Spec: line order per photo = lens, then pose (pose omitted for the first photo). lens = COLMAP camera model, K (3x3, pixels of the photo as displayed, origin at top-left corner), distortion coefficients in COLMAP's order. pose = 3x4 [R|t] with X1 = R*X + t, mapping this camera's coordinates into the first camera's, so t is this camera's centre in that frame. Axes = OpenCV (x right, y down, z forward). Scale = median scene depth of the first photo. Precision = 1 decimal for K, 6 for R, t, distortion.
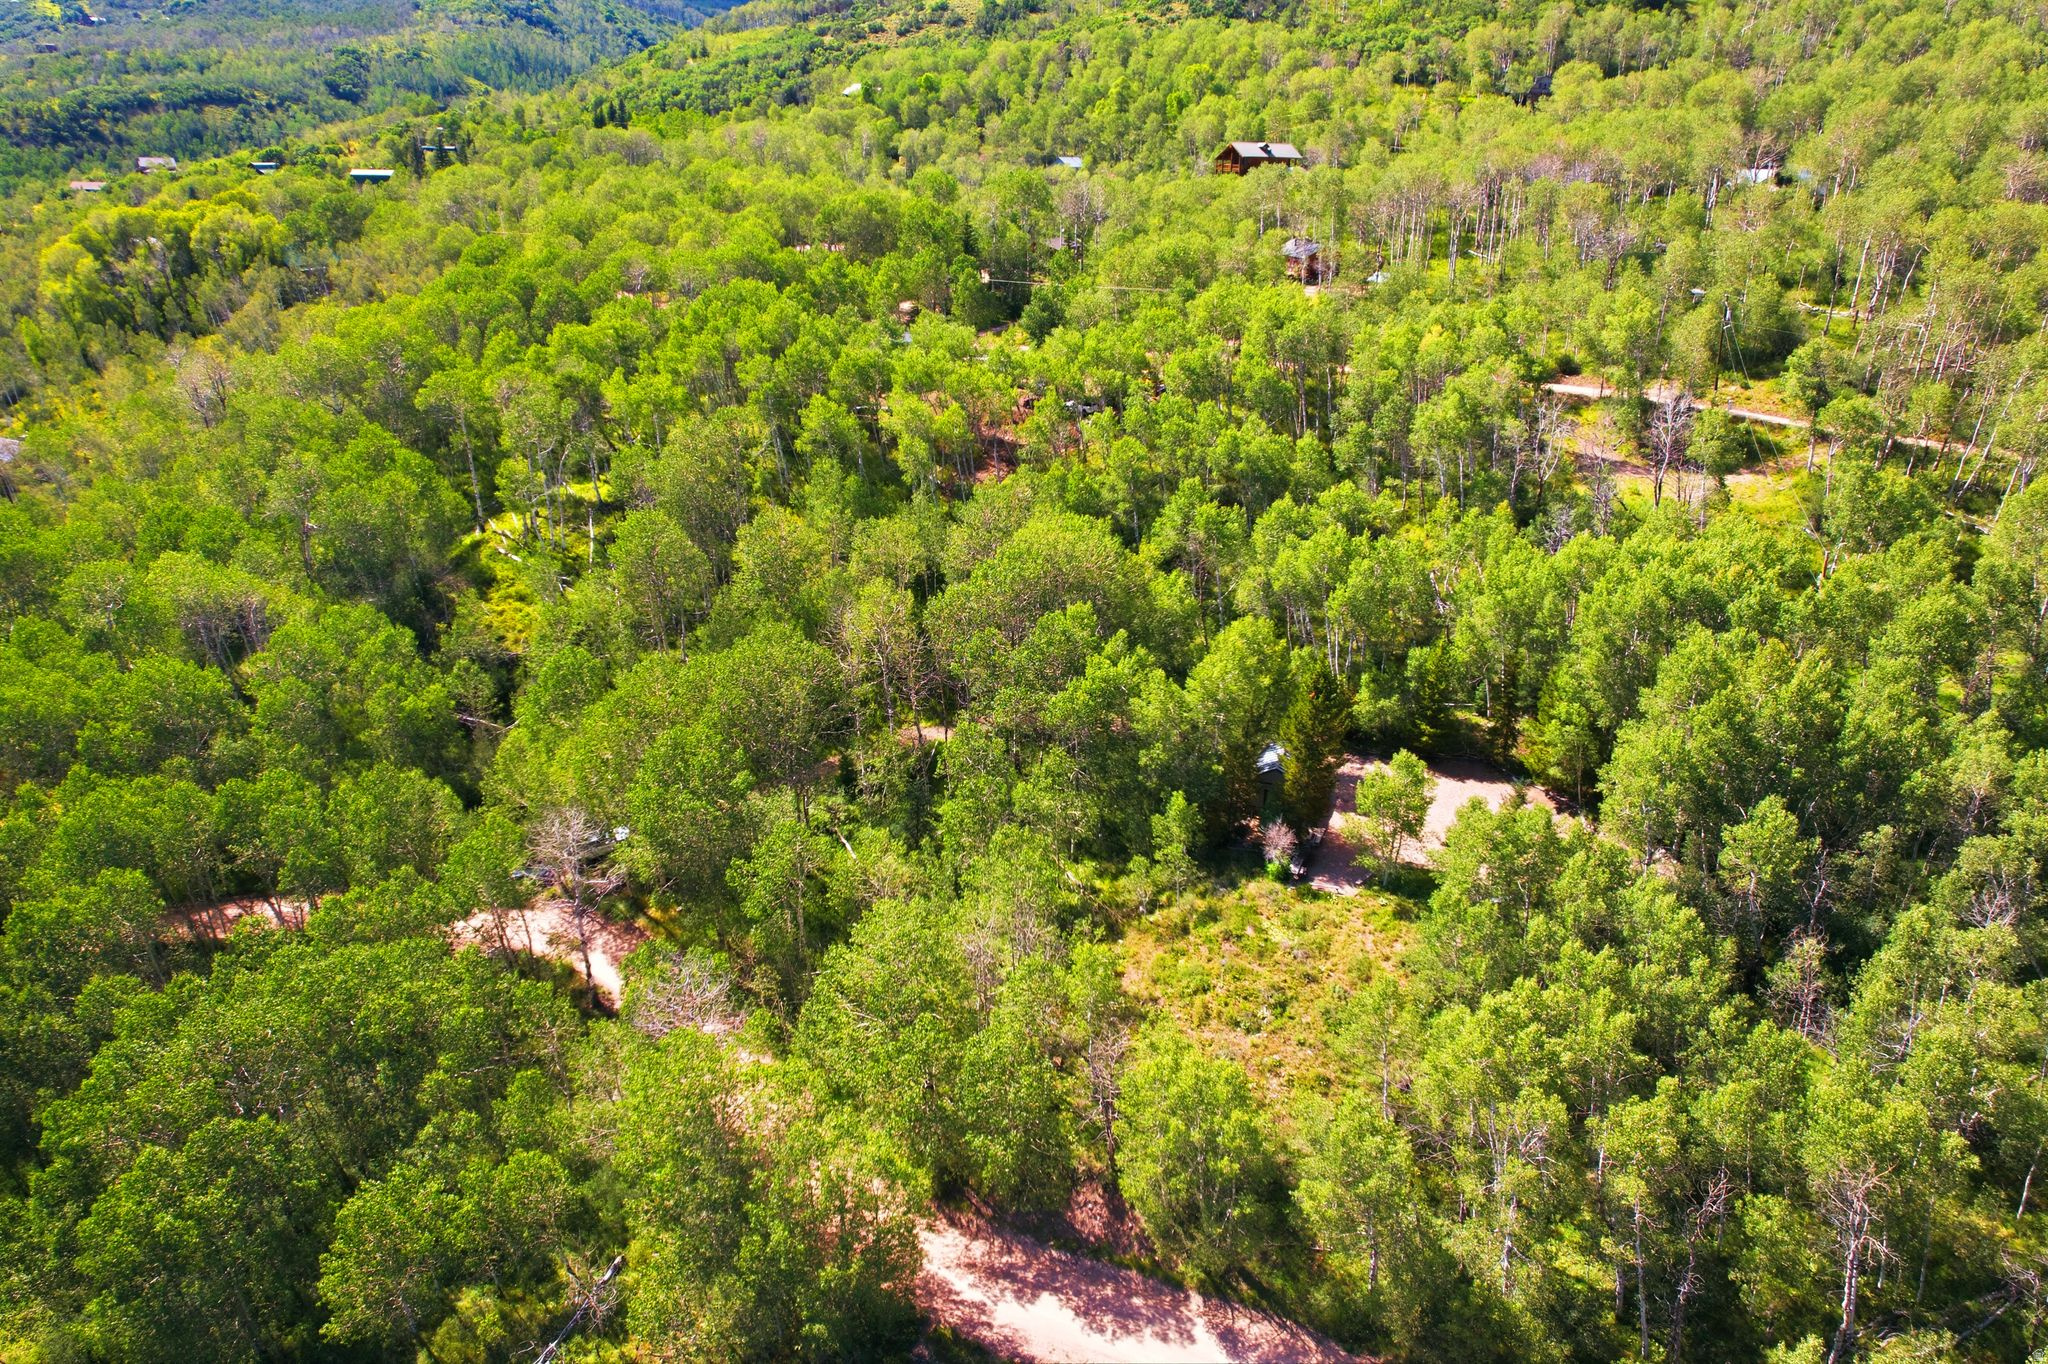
lens RADIAL K [[1352.5, 0, 1029.9], [0, 1352.5, 674.2], [0, 0, 1]] dist [-0.040678, 0.020461]
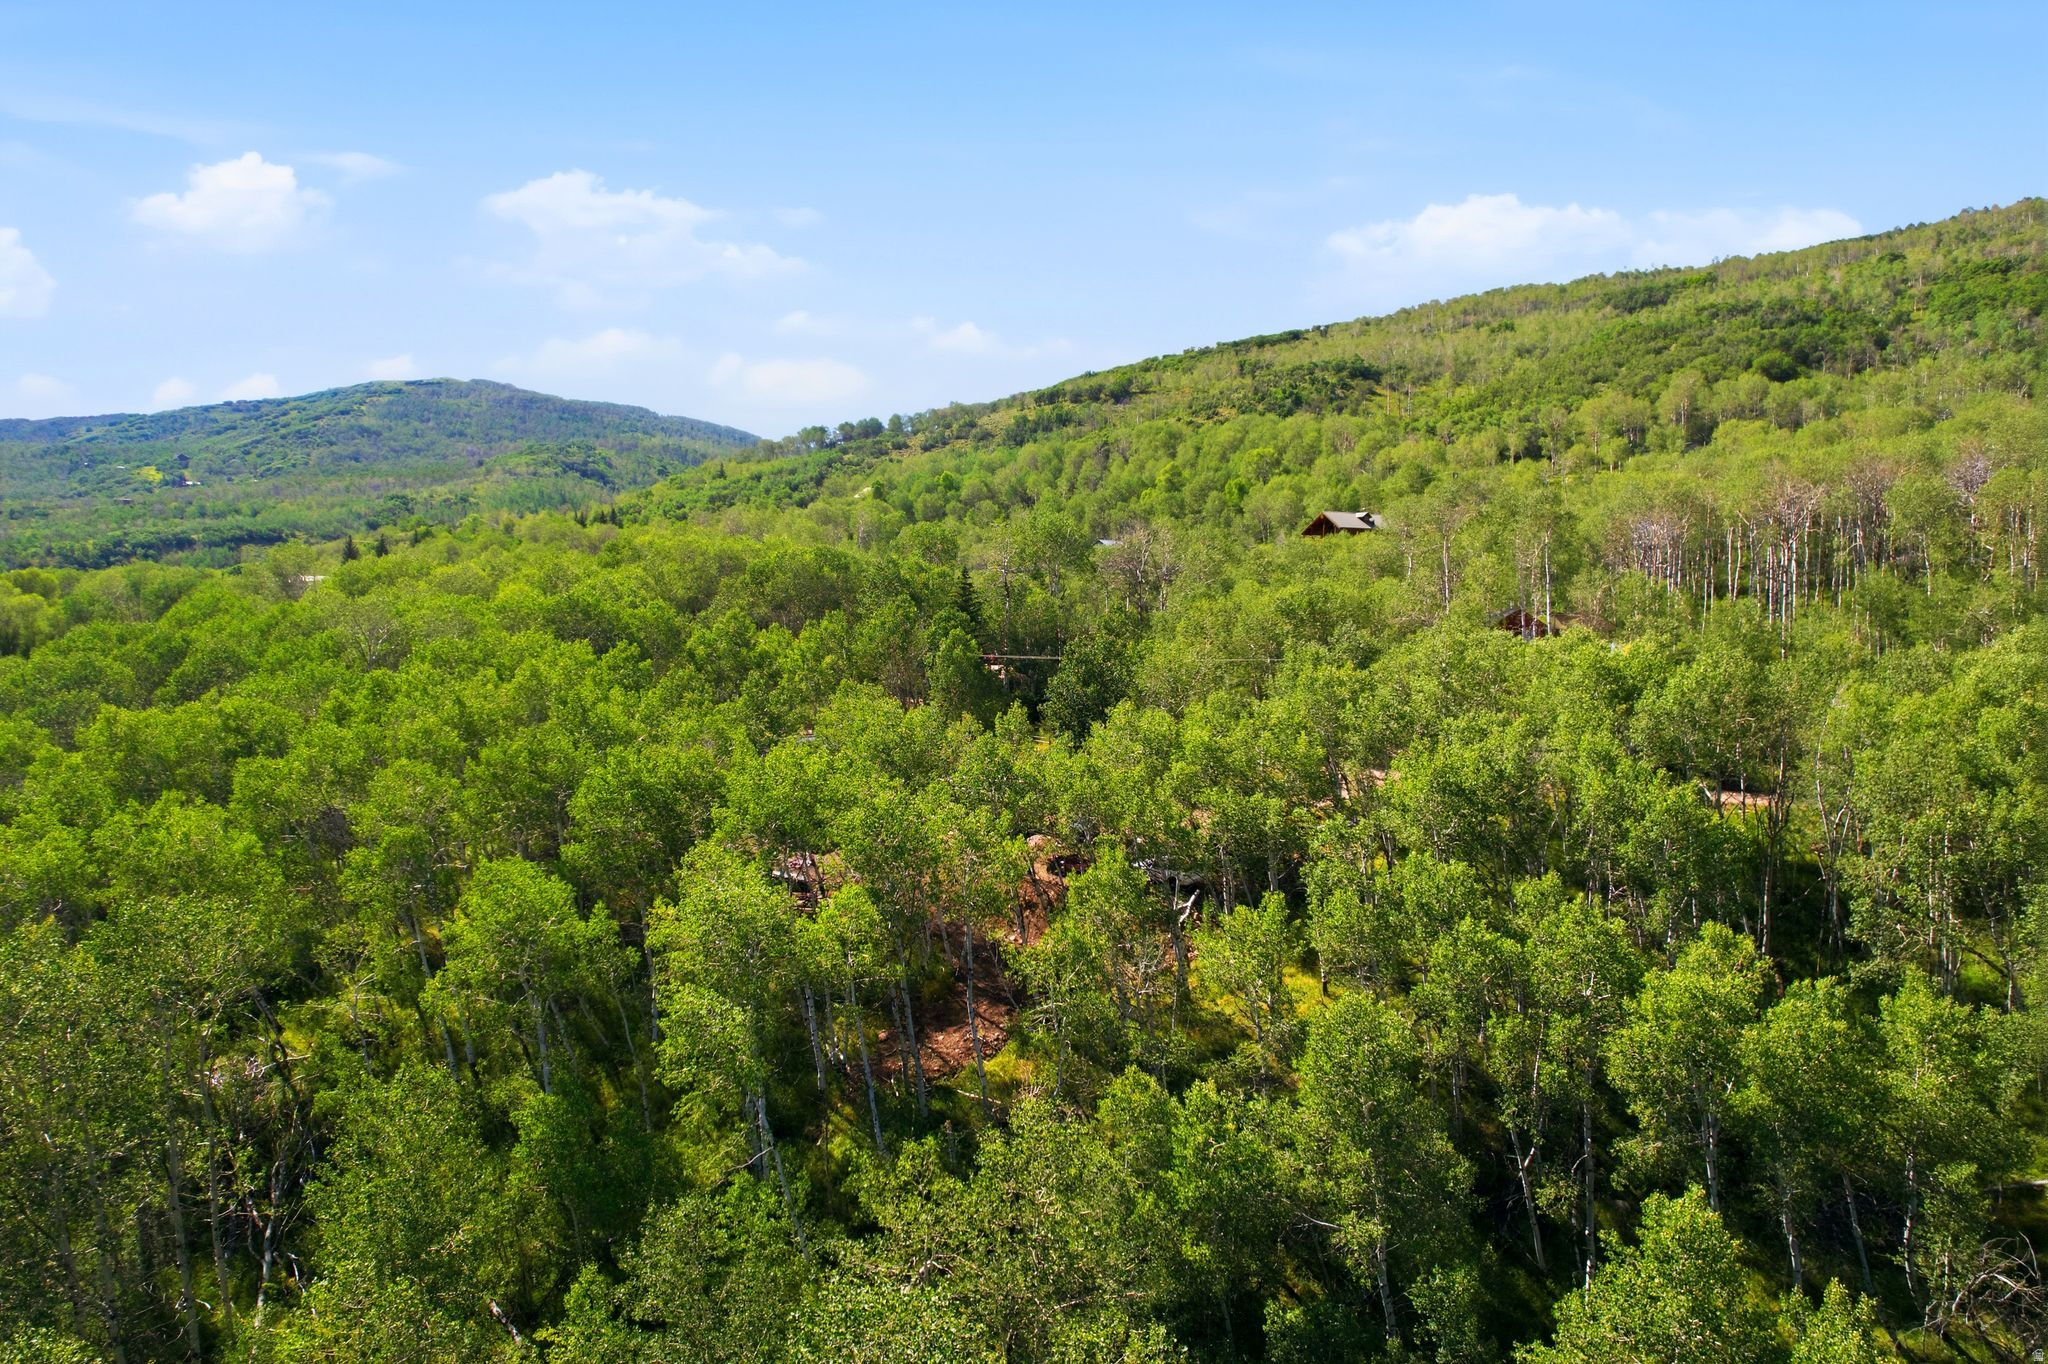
lens RADIAL K [[1302.2, 0, 1024.1], [0, 1302.2, 703.4], [0, 0, 1]] dist [-0.072593, 0.067014]
pose [[0.999417, -0.008018, -0.033195, 0.004184], [-0.002106, 0.955729, -0.294241, -0.170636], [0.034084, 0.294139, 0.955155, 0.770501]]
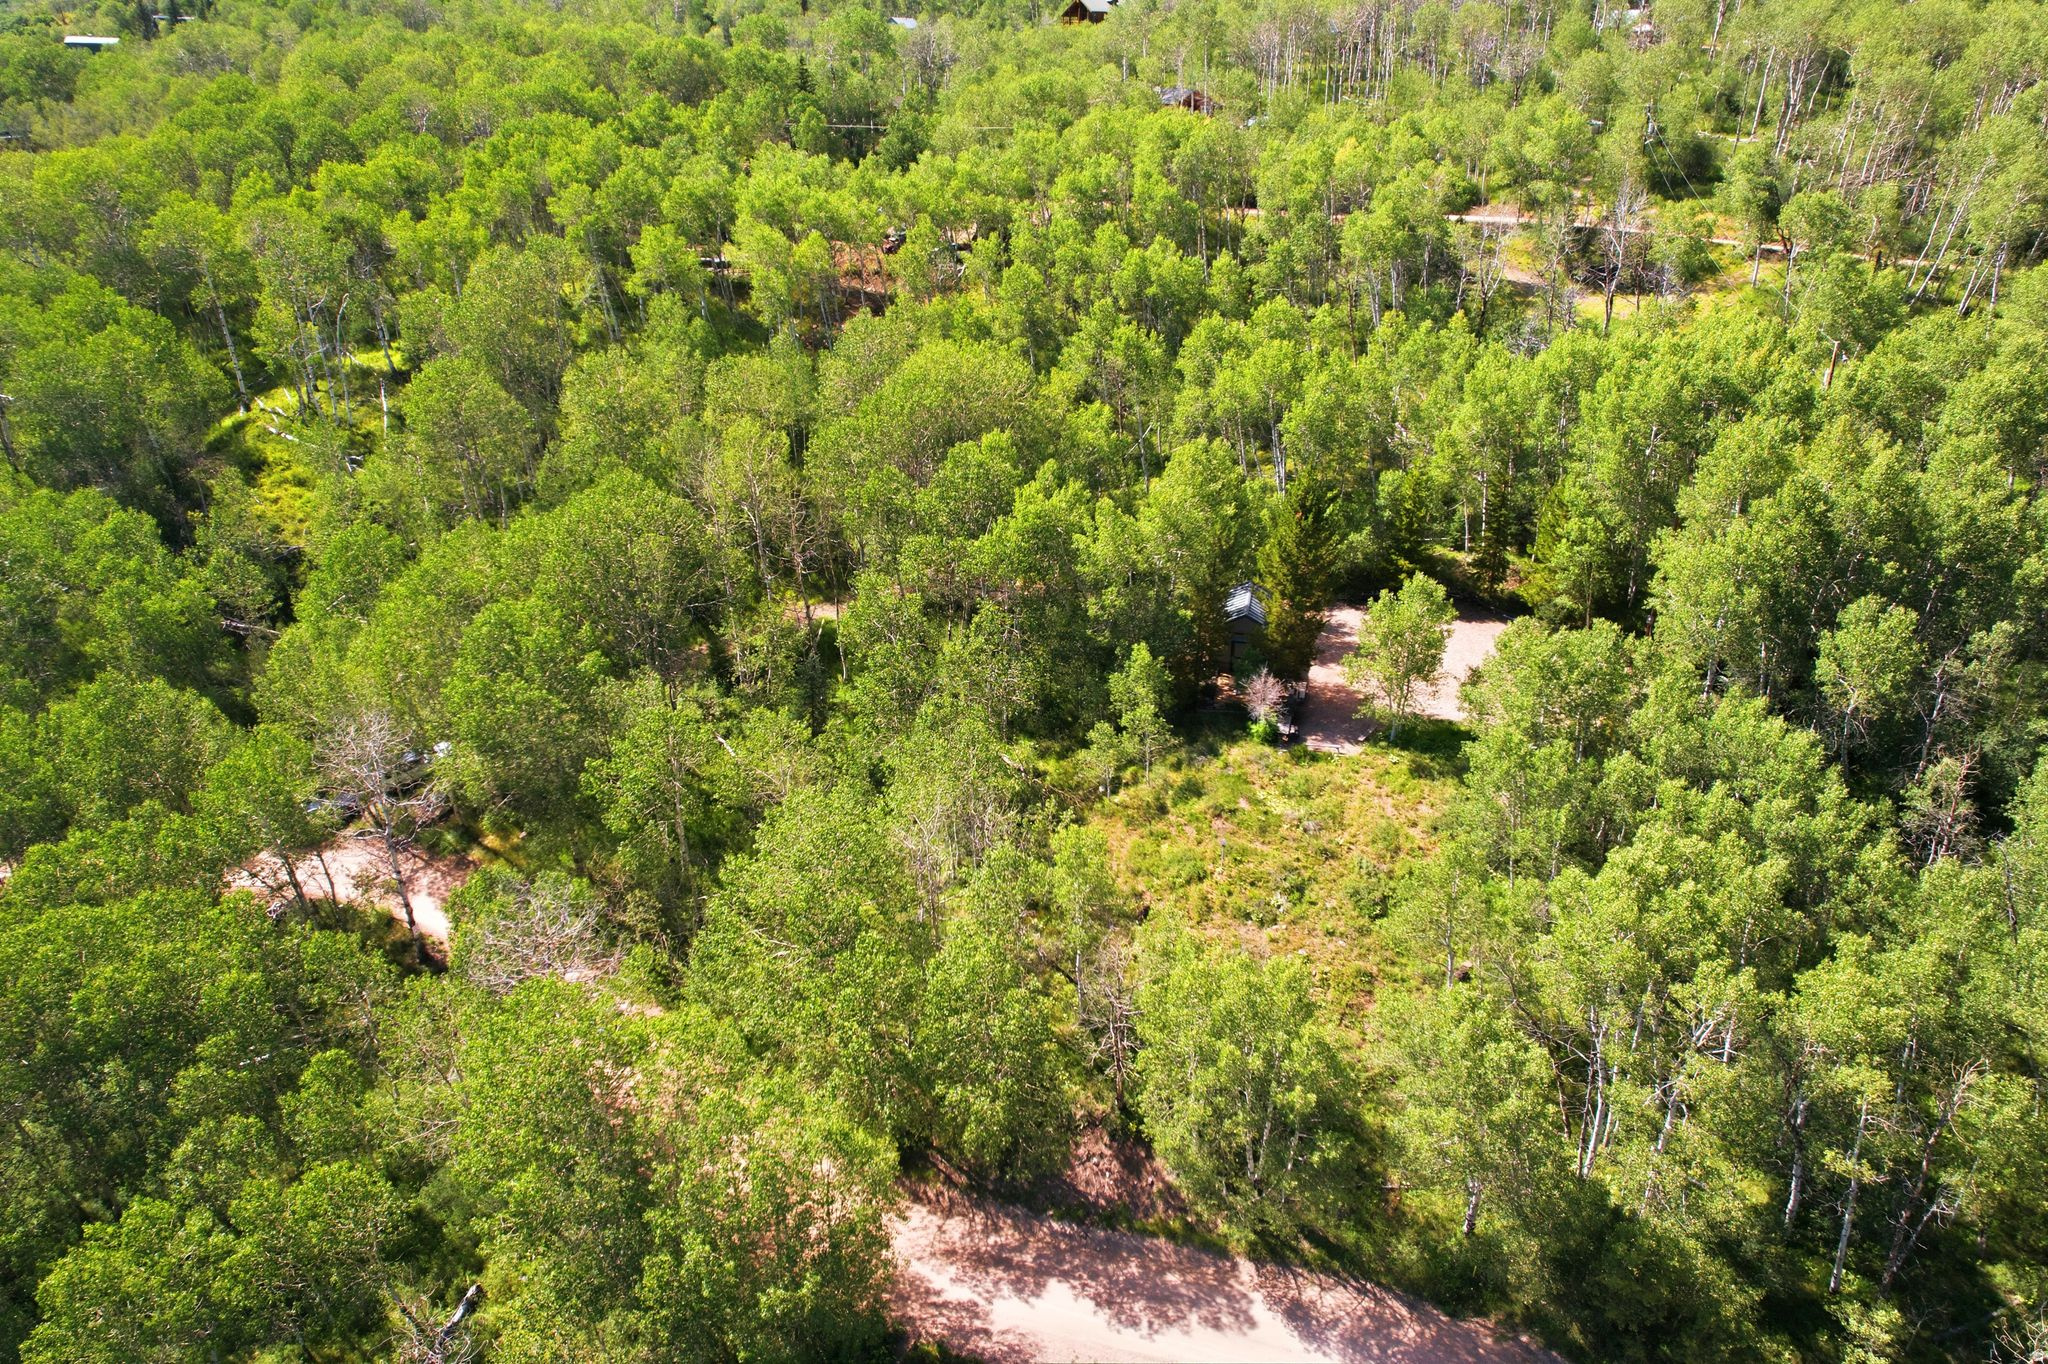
lens RADIAL K [[1338.2, 0, 1027.5], [0, 1338.2, 685.3], [0, 0, 1]] dist [-0.044747, 0.038559]
pose [[0.991976, -0.059118, 0.111749, -0.039026], [0.051839, 0.996408, 0.066958, 0.042219], [-0.115306, -0.060628, 0.991478, 0.158601]]
